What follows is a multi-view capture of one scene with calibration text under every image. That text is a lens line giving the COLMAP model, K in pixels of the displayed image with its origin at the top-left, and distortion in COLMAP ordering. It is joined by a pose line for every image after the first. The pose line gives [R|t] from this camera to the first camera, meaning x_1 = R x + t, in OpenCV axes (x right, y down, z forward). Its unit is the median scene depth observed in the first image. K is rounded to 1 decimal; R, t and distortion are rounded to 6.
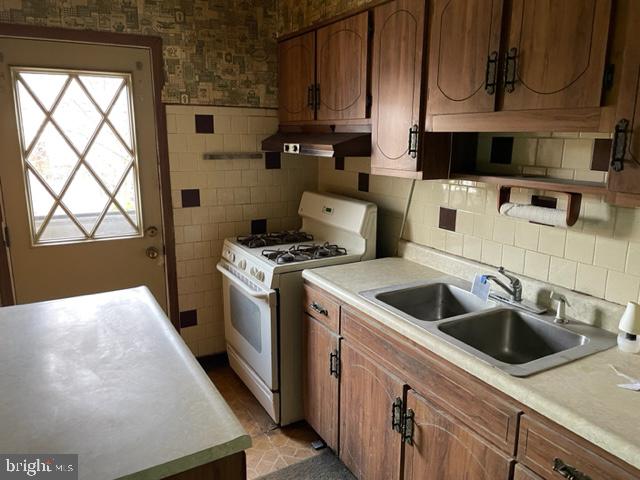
lens RADIAL K [[481.9, 0, 324.1], [0, 481.9, 242.7], [0, 0, 1]] dist [0.071453, -0.090823]
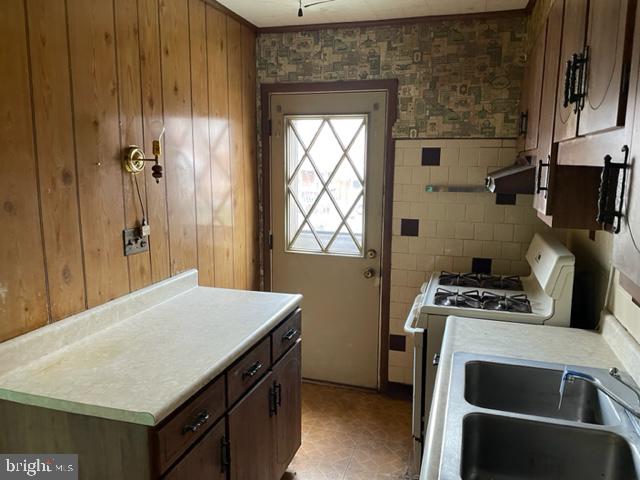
lens RADIAL K [[481.9, 0, 322.0], [0, 481.9, 244.2], [0, 0, 1]] dist [0.071453, -0.090823]
pose [[0.689914, 0.122607, -0.713432, 0.360037], [-0.165336, 0.986191, 0.009596, -0.037898], [0.704757, 0.111336, 0.700658, 0.157372]]
